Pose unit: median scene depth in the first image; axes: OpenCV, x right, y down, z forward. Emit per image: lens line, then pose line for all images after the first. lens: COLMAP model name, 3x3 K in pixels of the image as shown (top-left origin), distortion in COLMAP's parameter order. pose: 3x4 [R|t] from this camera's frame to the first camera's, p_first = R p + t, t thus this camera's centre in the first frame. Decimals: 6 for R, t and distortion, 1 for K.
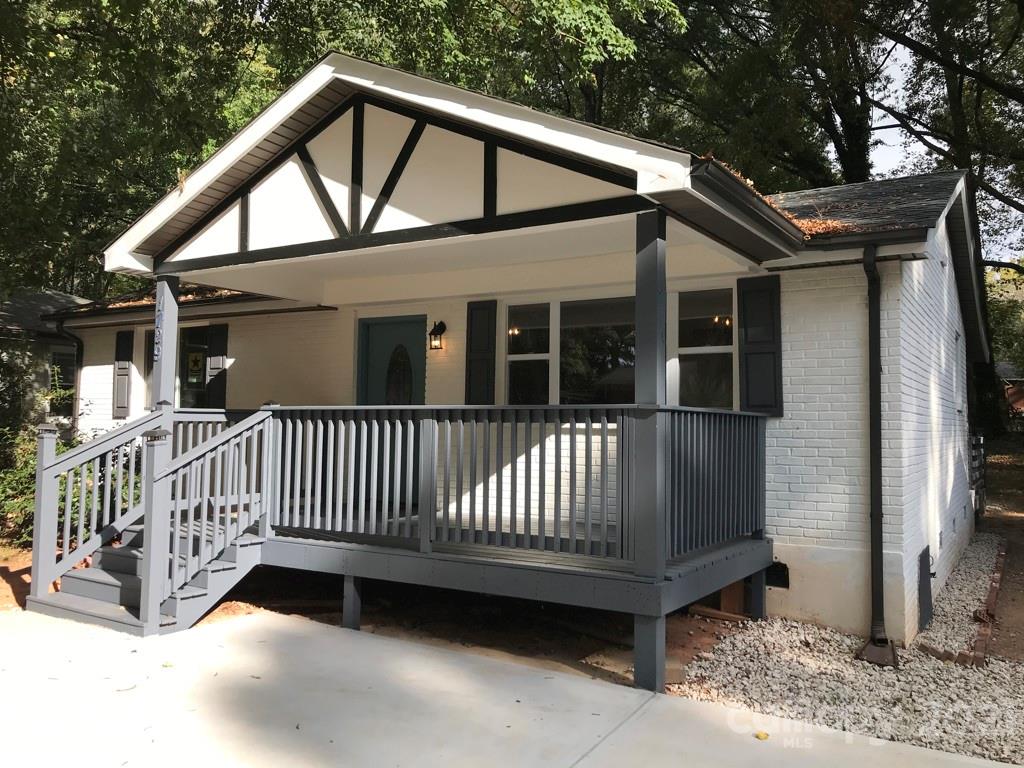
lens RADIAL K [[843.6, 0, 509.0], [0, 843.6, 383.0], [0, 0, 1]] dist [0.049406, -0.073440]
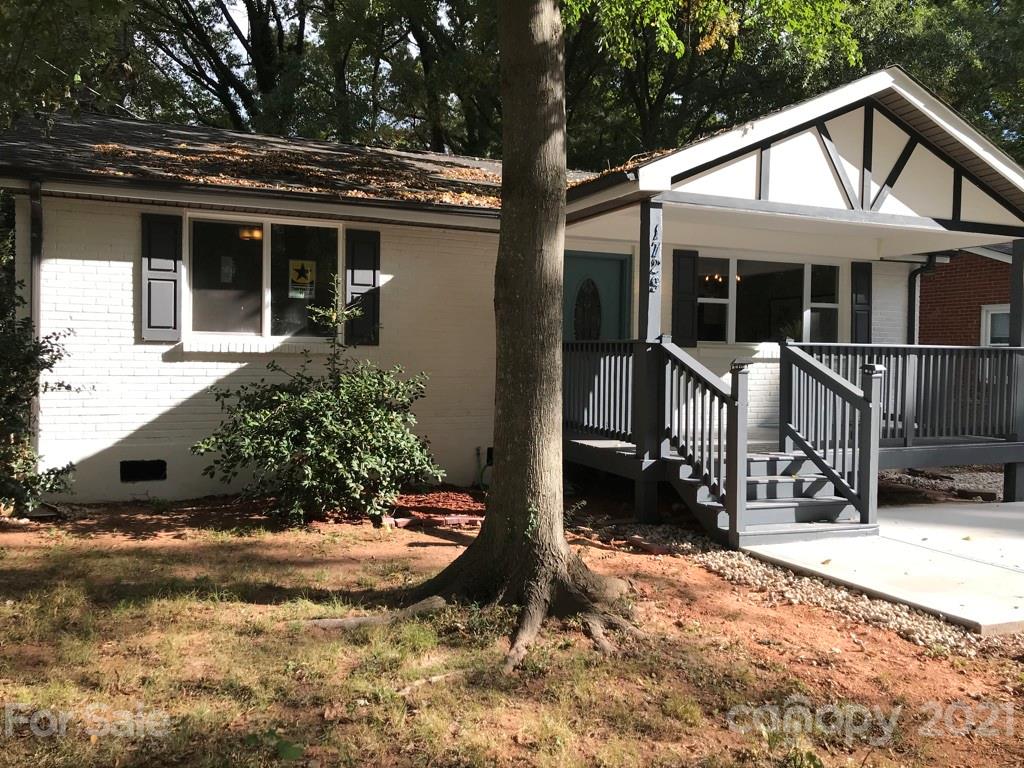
lens RADIAL K [[843.6, 0, 508.6], [0, 843.6, 382.1], [0, 0, 1]] dist [0.049406, -0.073440]
pose [[0.571199, -0.031541, 0.820205, -1.418828], [-0.049375, 0.996132, 0.072691, 0.015472], [-0.819325, -0.082019, 0.567432, 0.630384]]
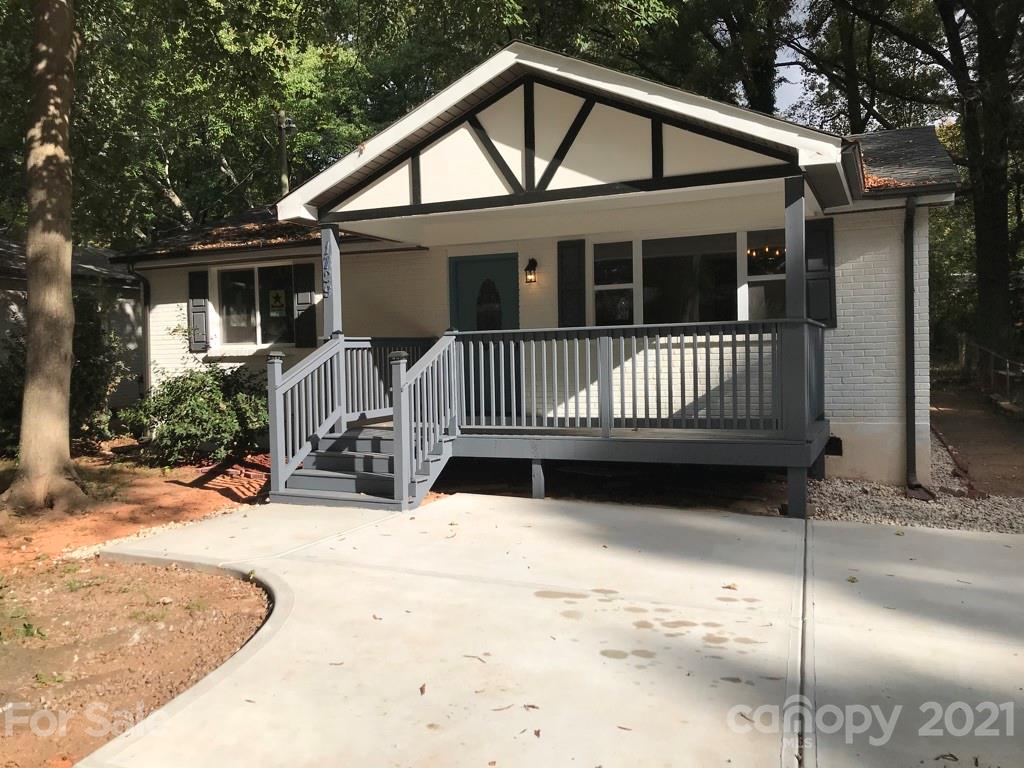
lens RADIAL K [[843.6, 0, 509.6], [0, 843.6, 388.2], [0, 0, 1]] dist [0.049406, -0.073440]
pose [[0.988881, -0.040577, 0.143063, -0.366272], [0.027676, 0.995462, 0.091043, -0.000338], [-0.146108, -0.086071, 0.985517, -0.228166]]
